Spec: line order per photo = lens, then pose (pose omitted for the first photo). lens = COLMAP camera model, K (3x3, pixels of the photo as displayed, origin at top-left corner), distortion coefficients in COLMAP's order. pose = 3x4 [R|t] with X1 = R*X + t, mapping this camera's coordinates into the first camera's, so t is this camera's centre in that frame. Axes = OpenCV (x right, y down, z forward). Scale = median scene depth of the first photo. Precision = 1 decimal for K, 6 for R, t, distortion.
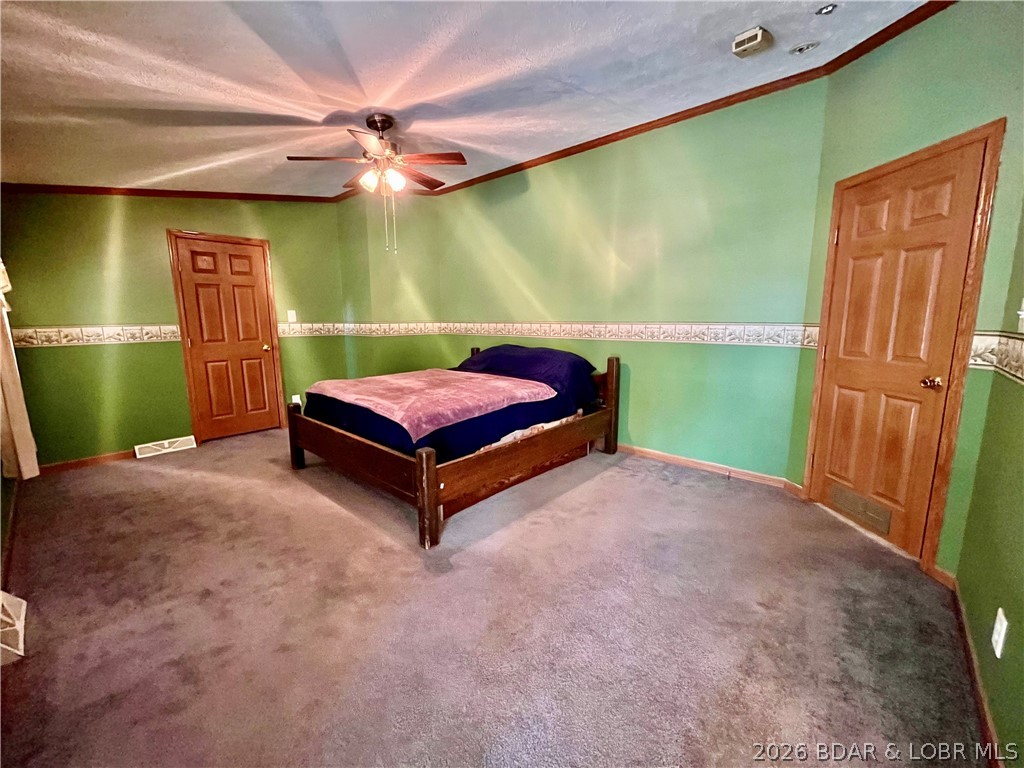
lens RADIAL K [[412.5, 0, 511.6], [0, 412.5, 383.6], [0, 0, 1]] dist [0.003573, -0.000823]
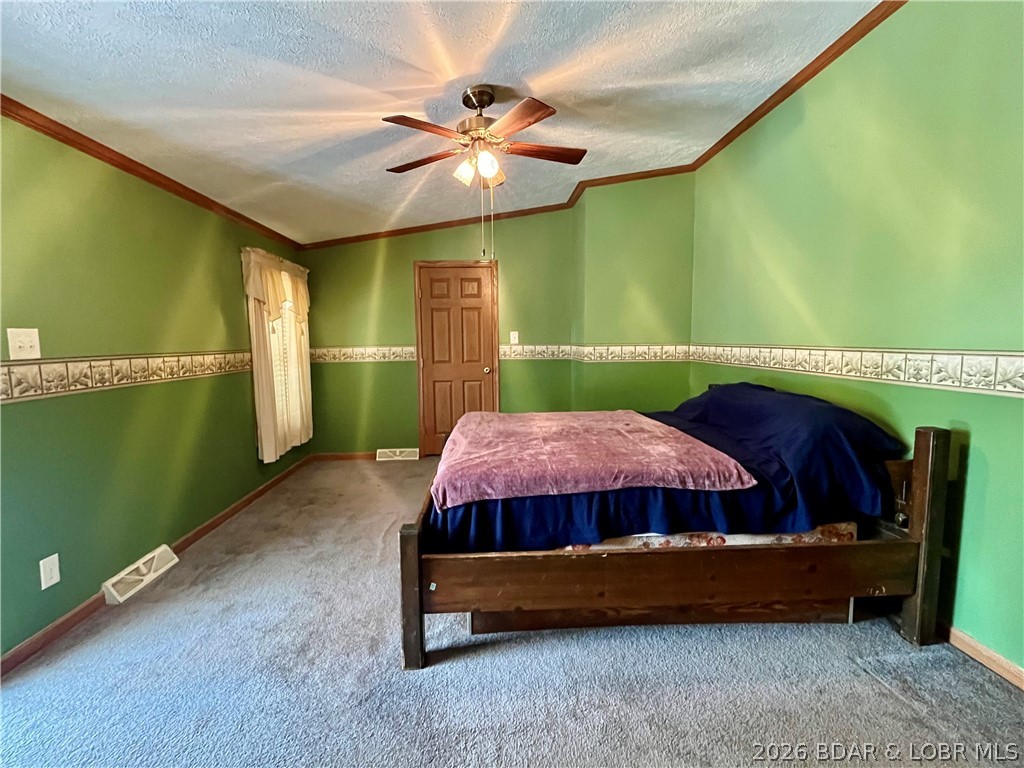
lens RADIAL K [[471.1, 0, 510.1], [0, 471.1, 383.5], [0, 0, 1]] dist [-0.005849, -0.001018]
pose [[0.703057, 0.065548, -0.708106, 0.271668], [-0.107301, 0.994121, -0.014511, -0.053703], [0.702992, 0.086183, 0.705957, 0.308564]]
